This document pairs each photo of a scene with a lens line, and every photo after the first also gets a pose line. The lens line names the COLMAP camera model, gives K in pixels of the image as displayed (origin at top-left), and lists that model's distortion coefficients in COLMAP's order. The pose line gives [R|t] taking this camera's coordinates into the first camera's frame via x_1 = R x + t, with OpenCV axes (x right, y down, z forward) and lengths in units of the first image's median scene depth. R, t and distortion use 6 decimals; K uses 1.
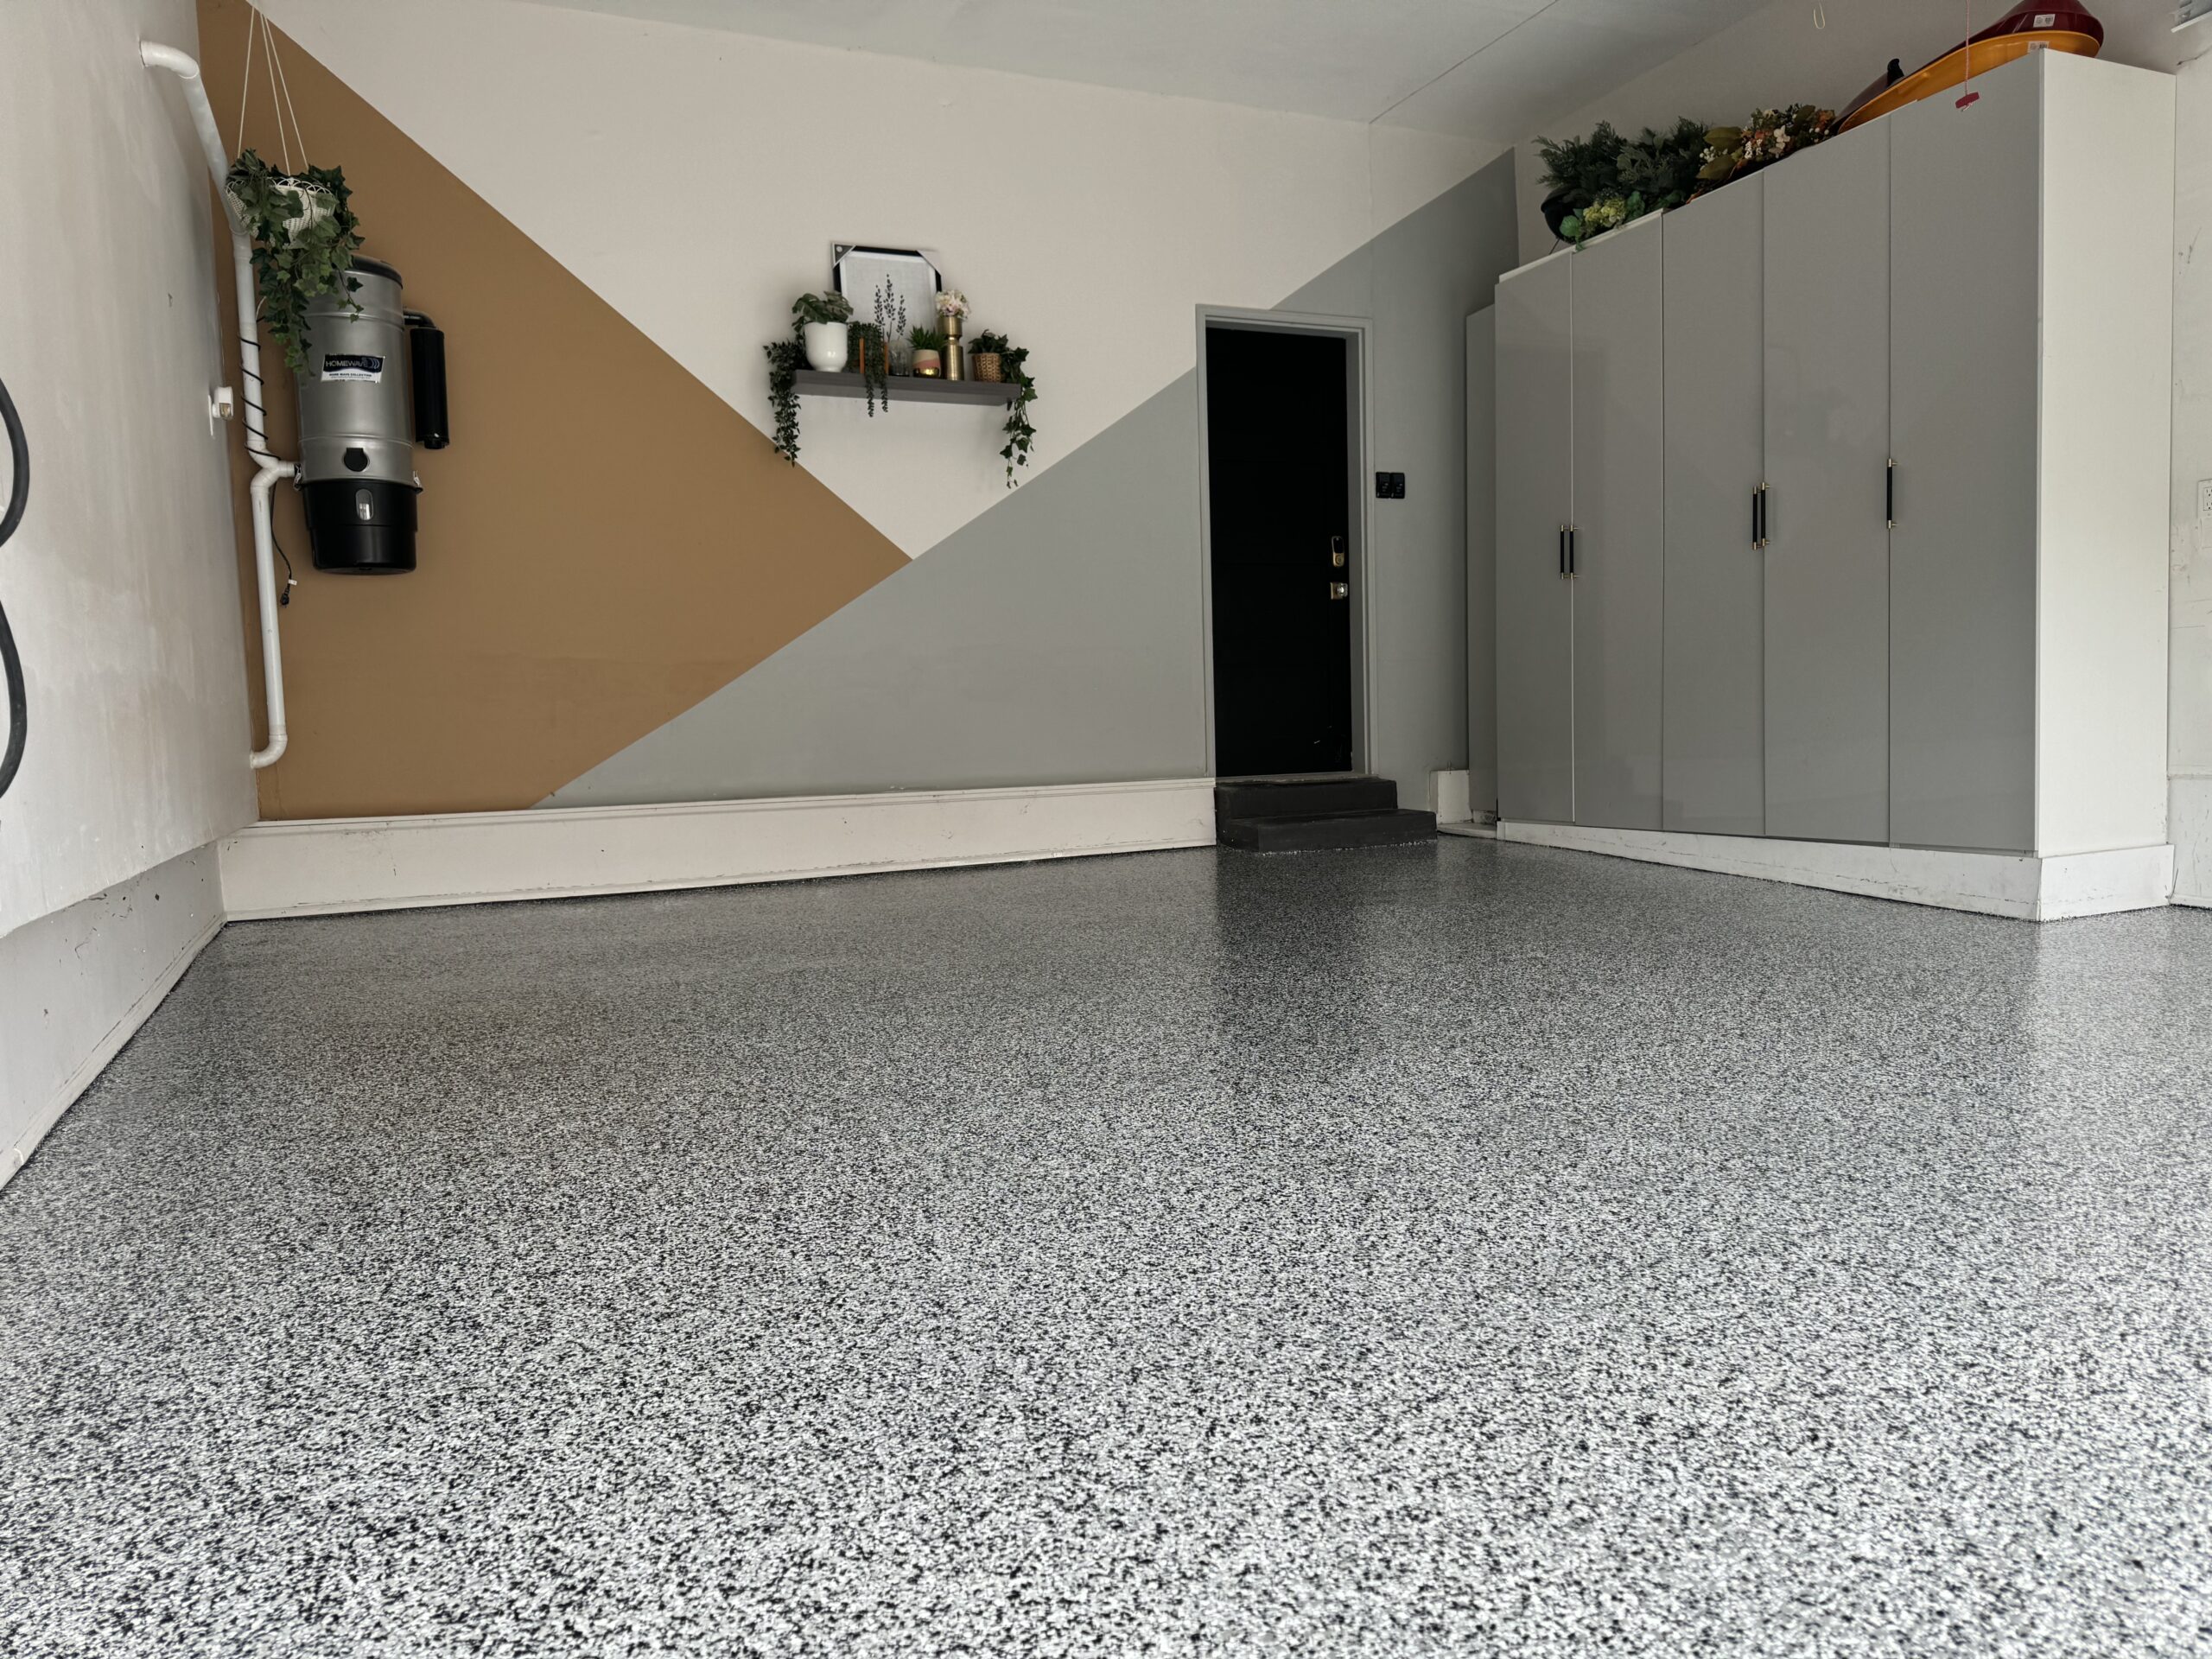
lens RADIAL K [[1523.2, 0, 1111.2], [0, 1523.2, 896.1], [0, 0, 1]] dist [0.045396, -0.091756]
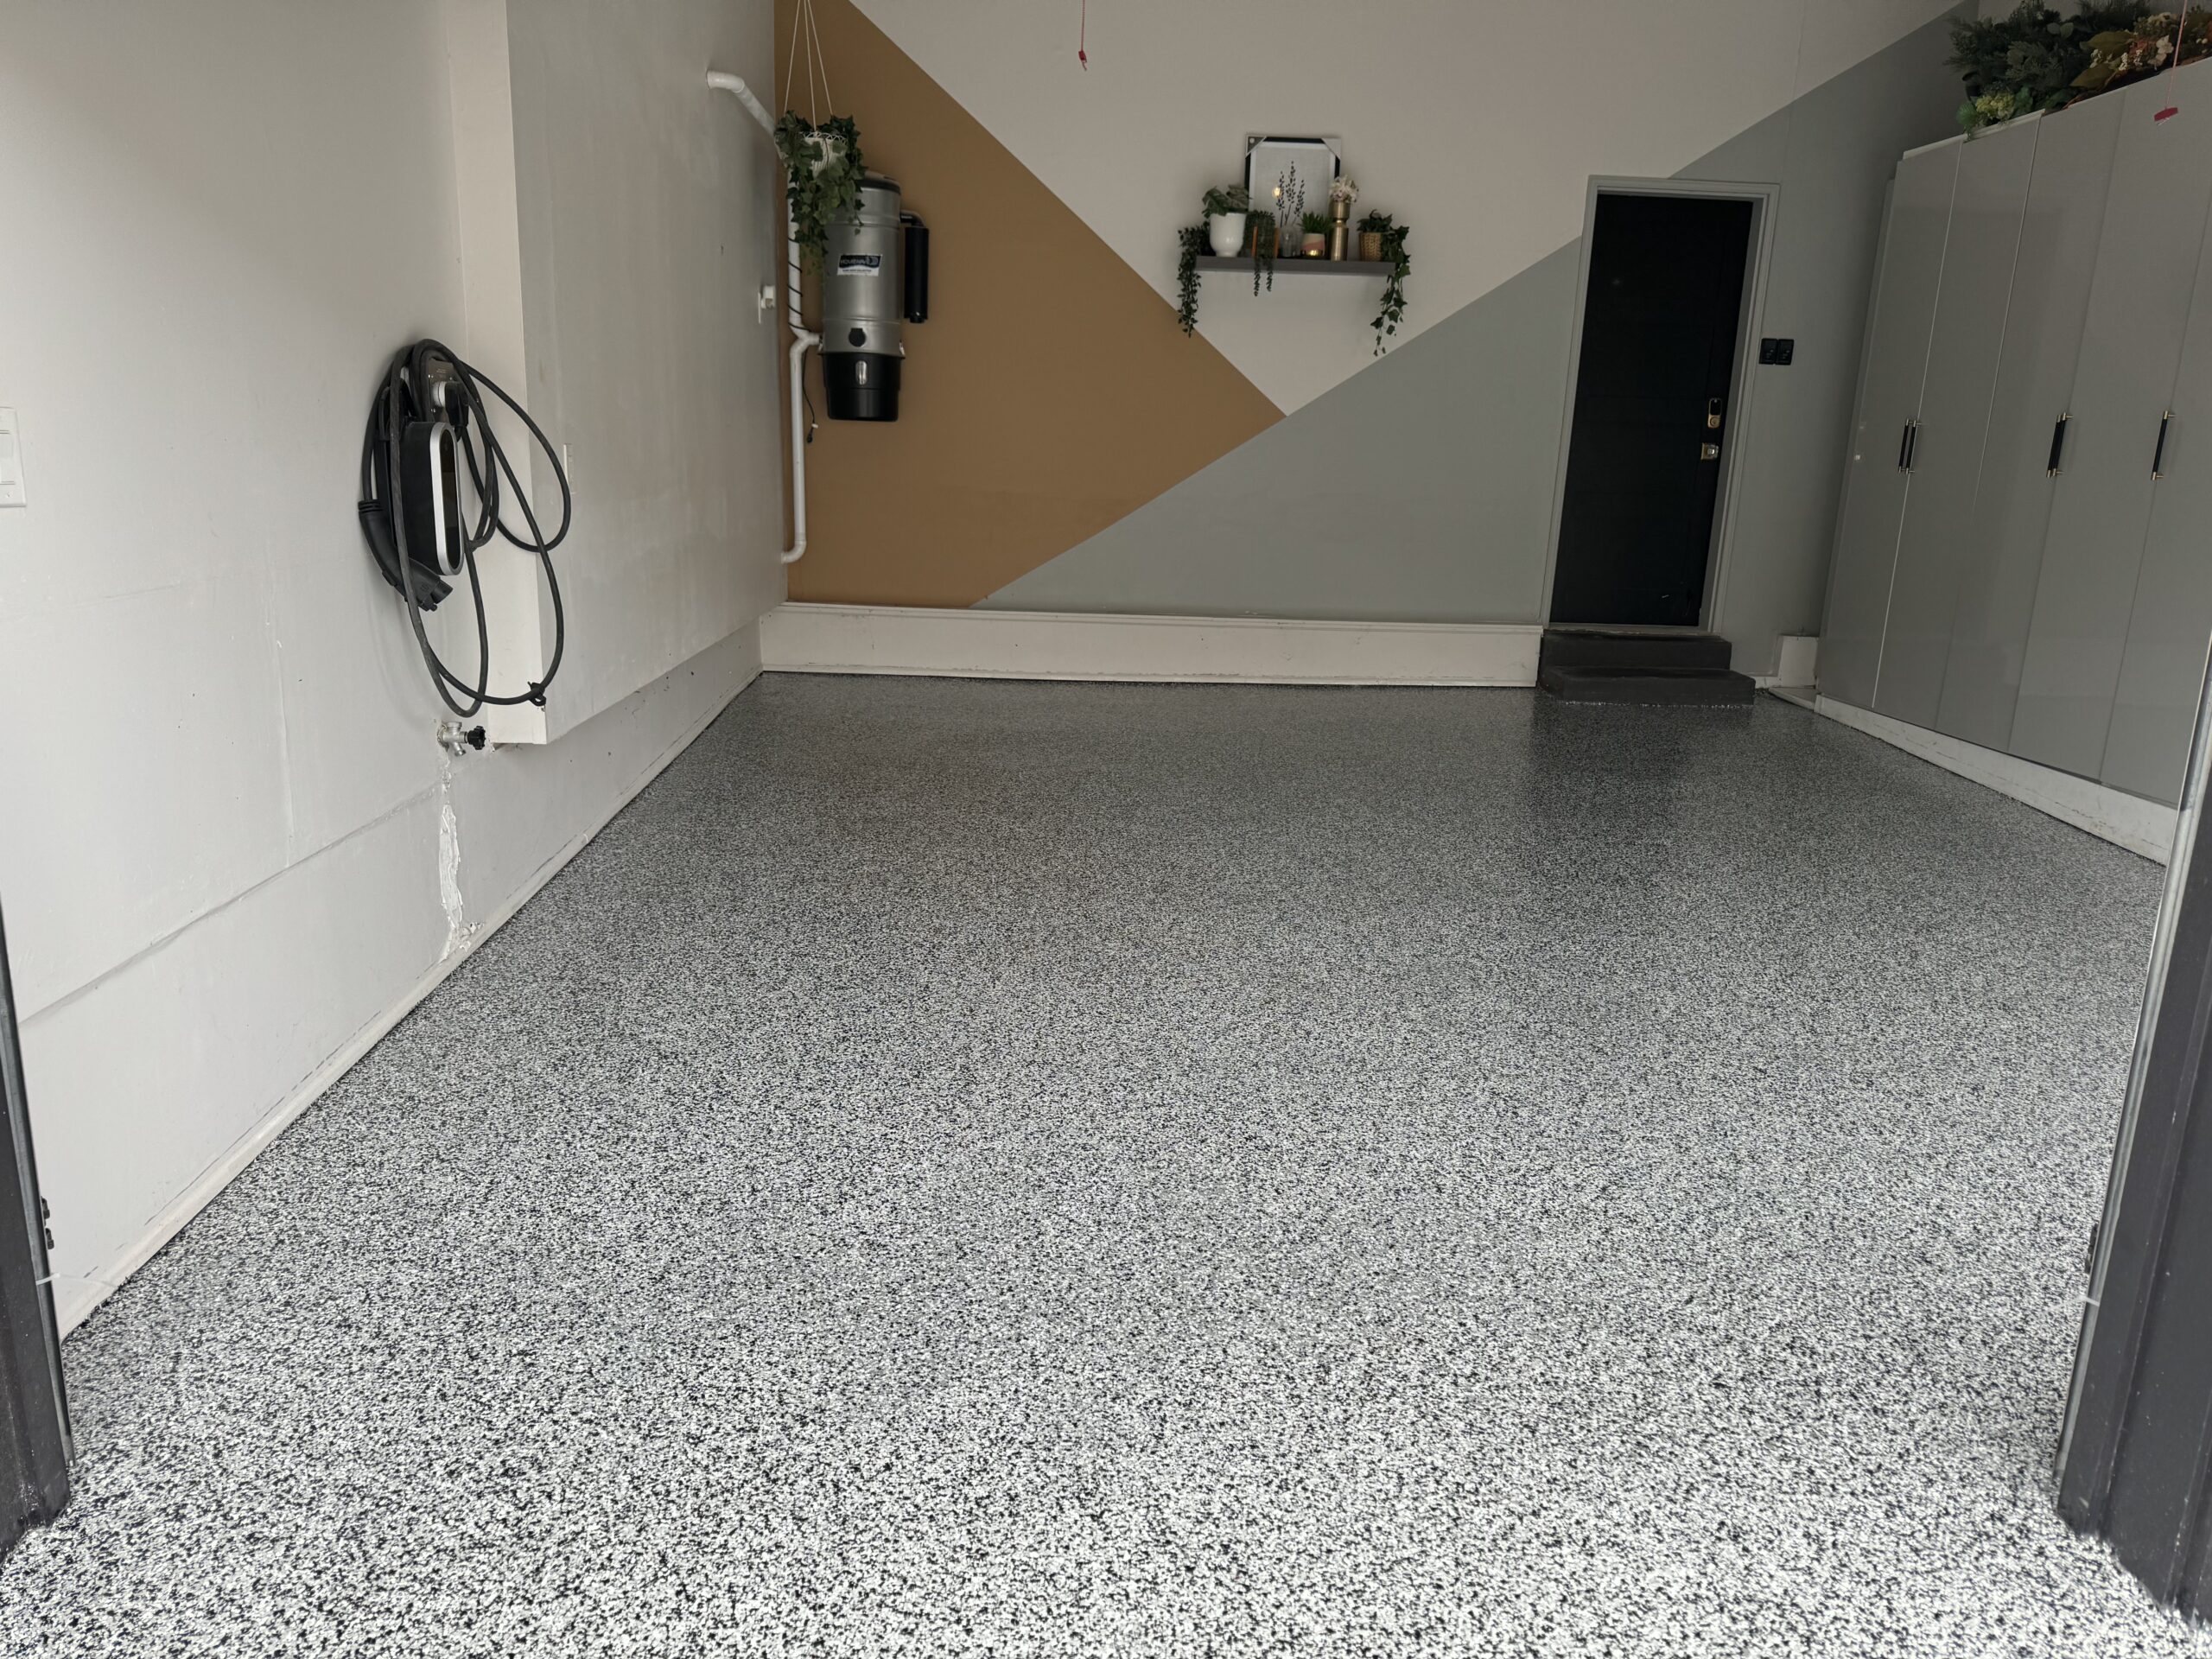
lens RADIAL K [[1570.9, 0, 1102.9], [0, 1570.9, 916.7], [0, 0, 1]] dist [0.043684, -0.173648]
pose [[0.921428, 0.167513, -0.350584, 0.233869], [-0.099222, 0.973821, 0.204520, -0.082810], [0.375666, -0.153664, 0.913927, -0.218400]]
